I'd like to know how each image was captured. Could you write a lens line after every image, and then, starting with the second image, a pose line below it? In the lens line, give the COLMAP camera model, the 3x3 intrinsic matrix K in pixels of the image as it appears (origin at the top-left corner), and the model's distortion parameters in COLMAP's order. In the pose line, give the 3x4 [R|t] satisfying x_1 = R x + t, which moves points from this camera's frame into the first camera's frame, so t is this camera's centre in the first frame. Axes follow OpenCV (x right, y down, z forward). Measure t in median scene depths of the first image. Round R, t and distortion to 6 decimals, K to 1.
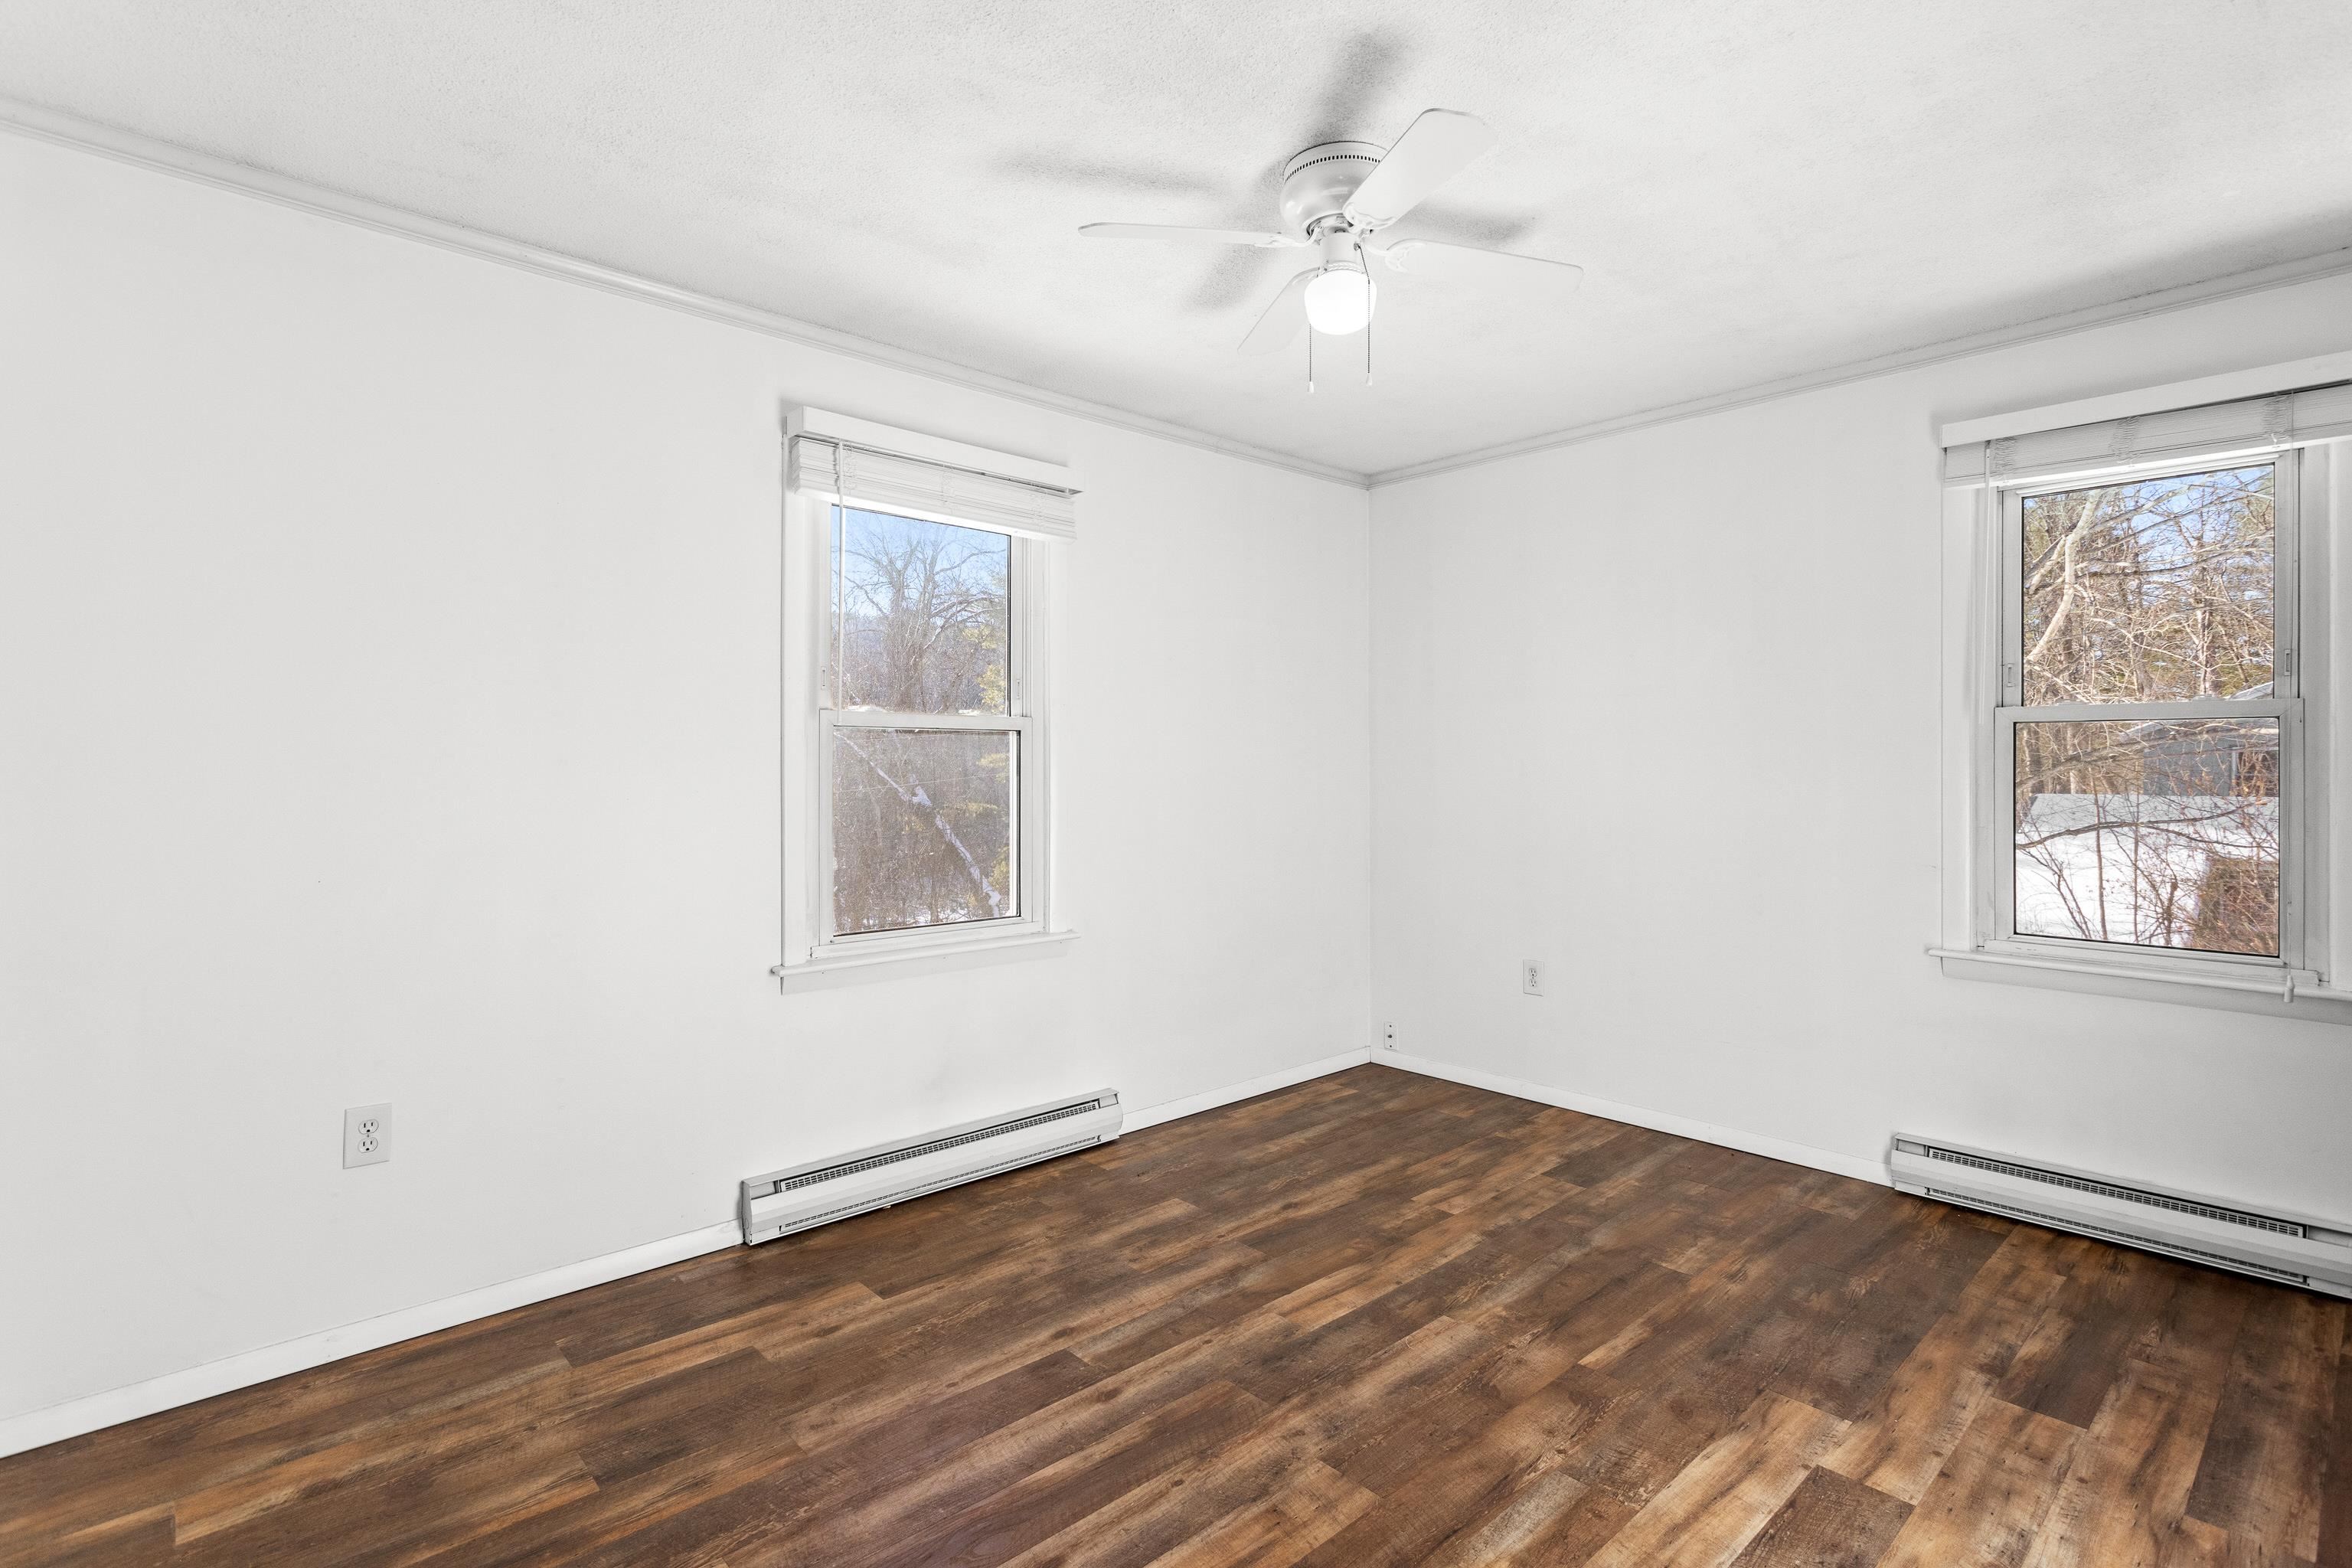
lens RADIAL K [[1141.3, 0, 1183.9], [0, 1141.3, 771.6], [0, 0, 1]] dist [0.006313, -0.000736]
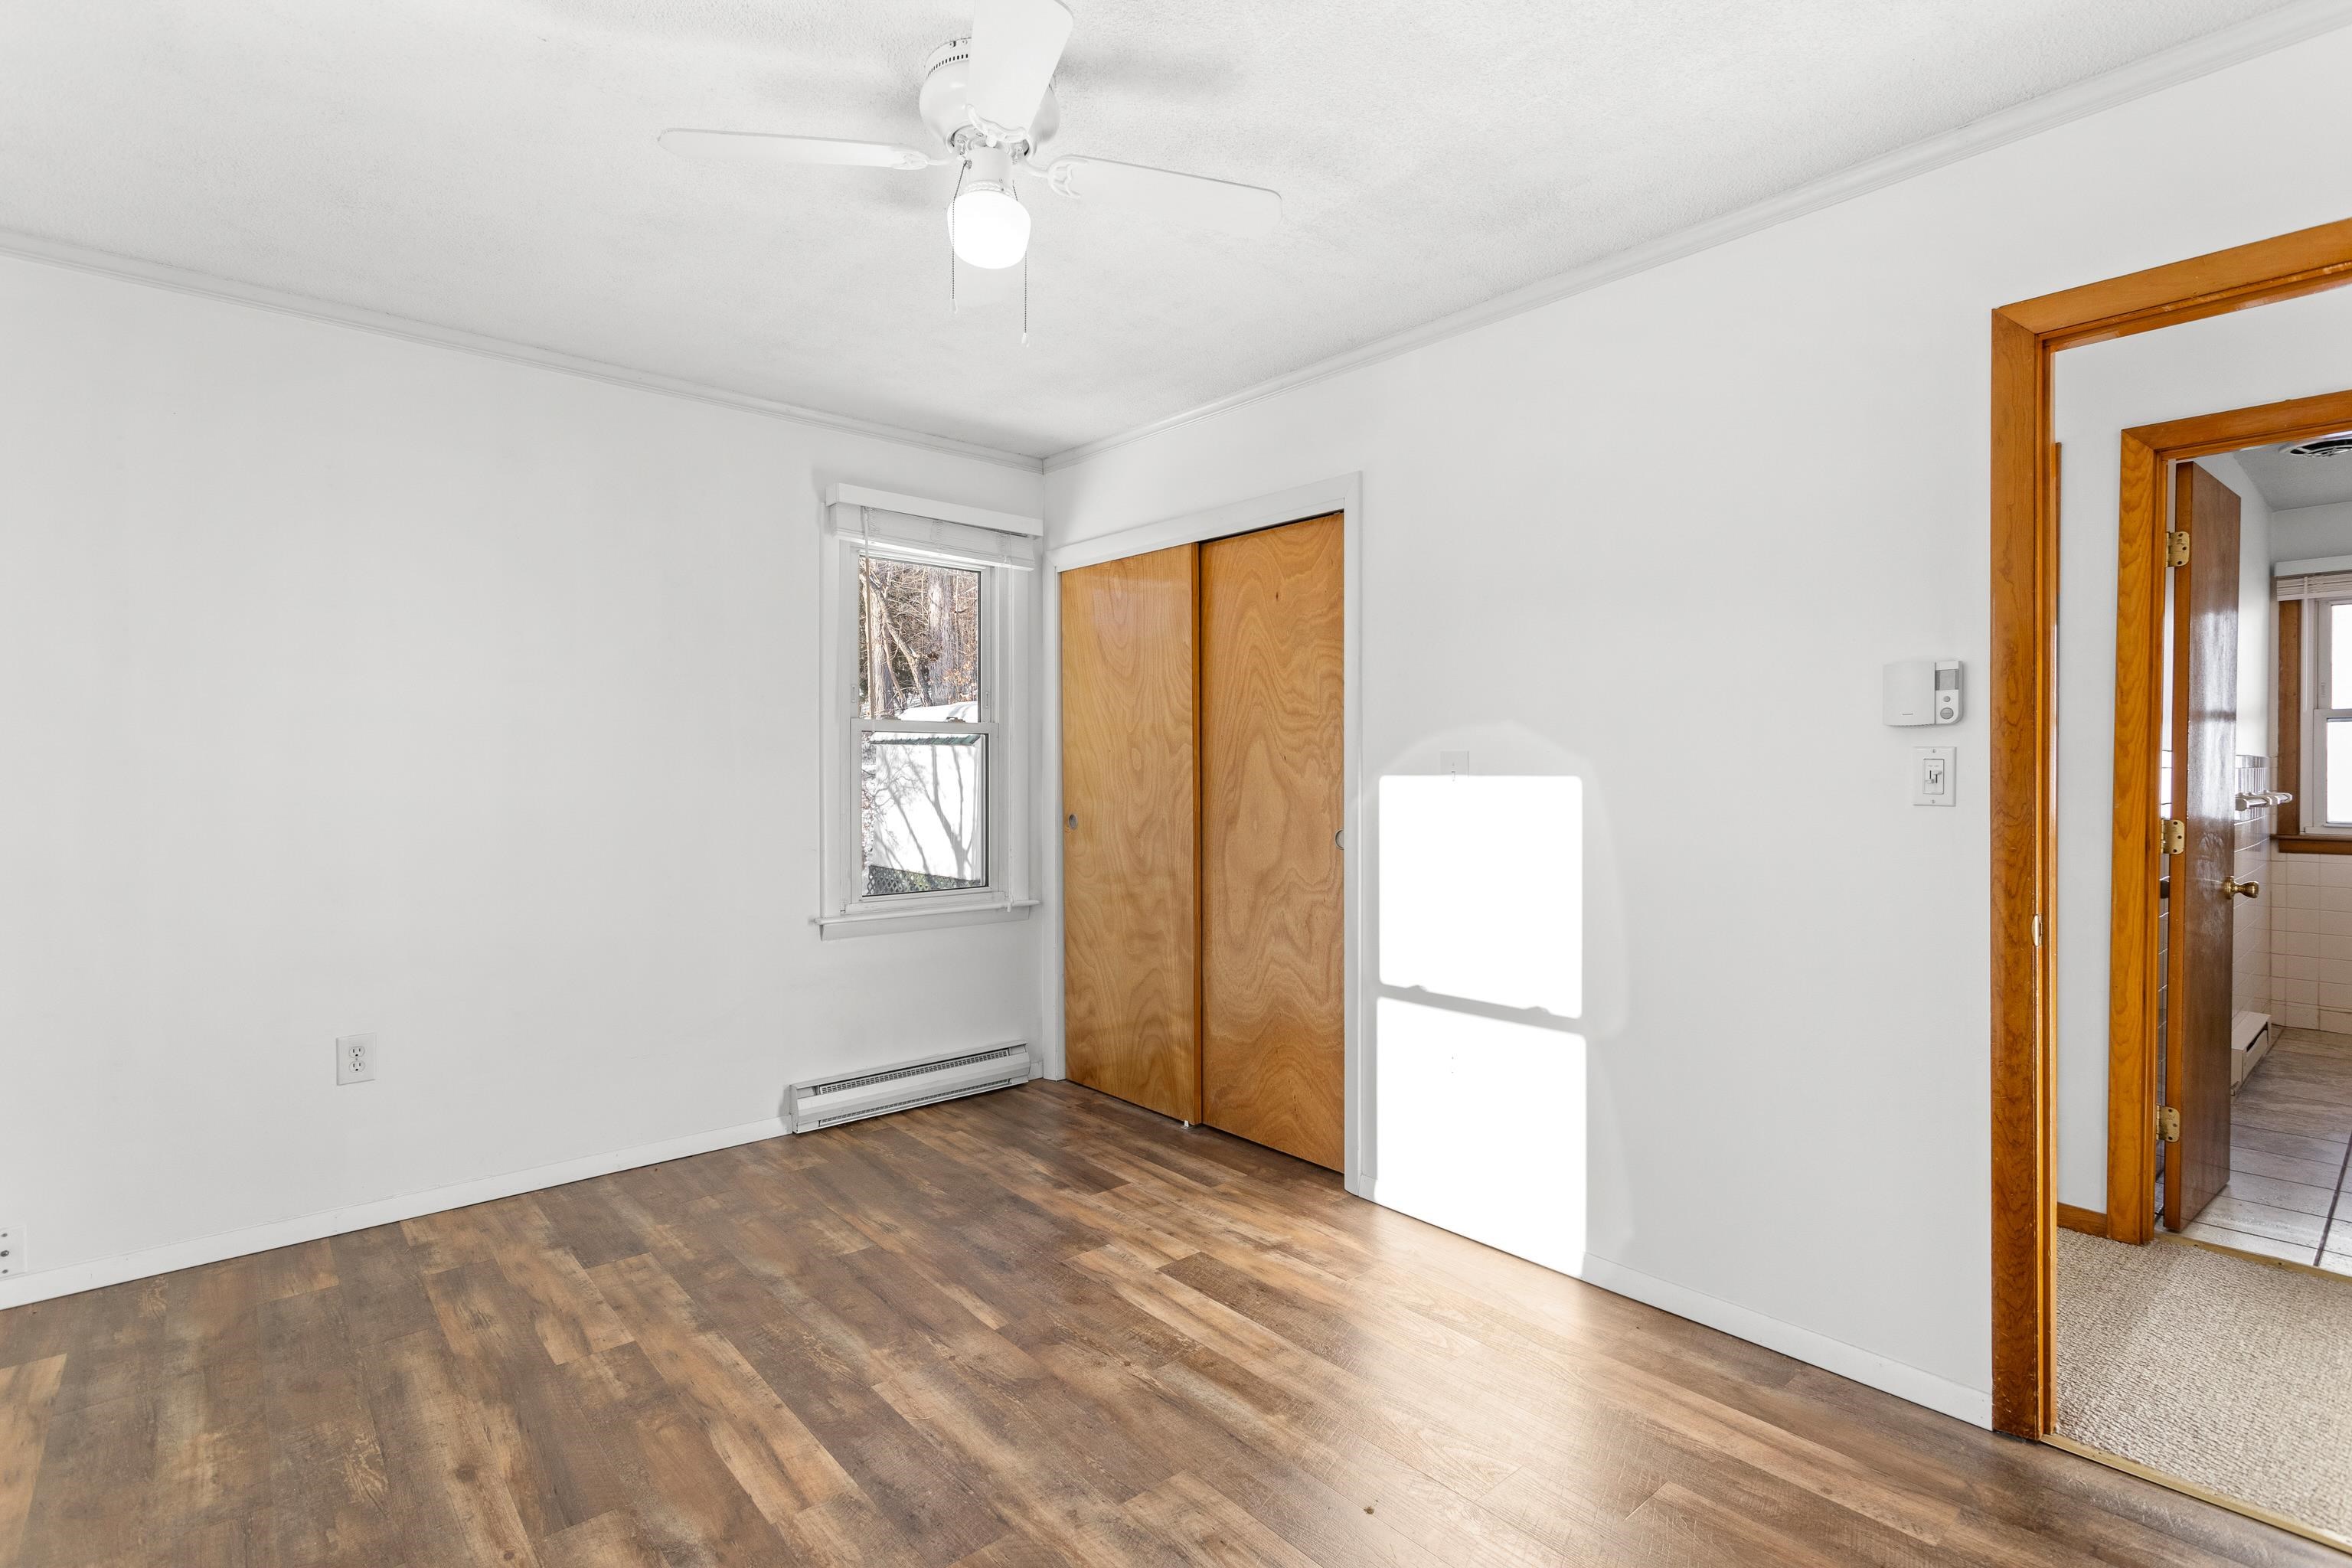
lens RADIAL K [[1141.3, 0, 1186.8], [0, 1141.3, 774.8], [0, 0, 1]] dist [0.006313, -0.000736]
pose [[0.008440, -0.006959, 0.999940, -0.619840], [0.004435, 0.999966, 0.006921, -0.001148], [-0.999955, 0.004376, 0.008470, 0.713761]]
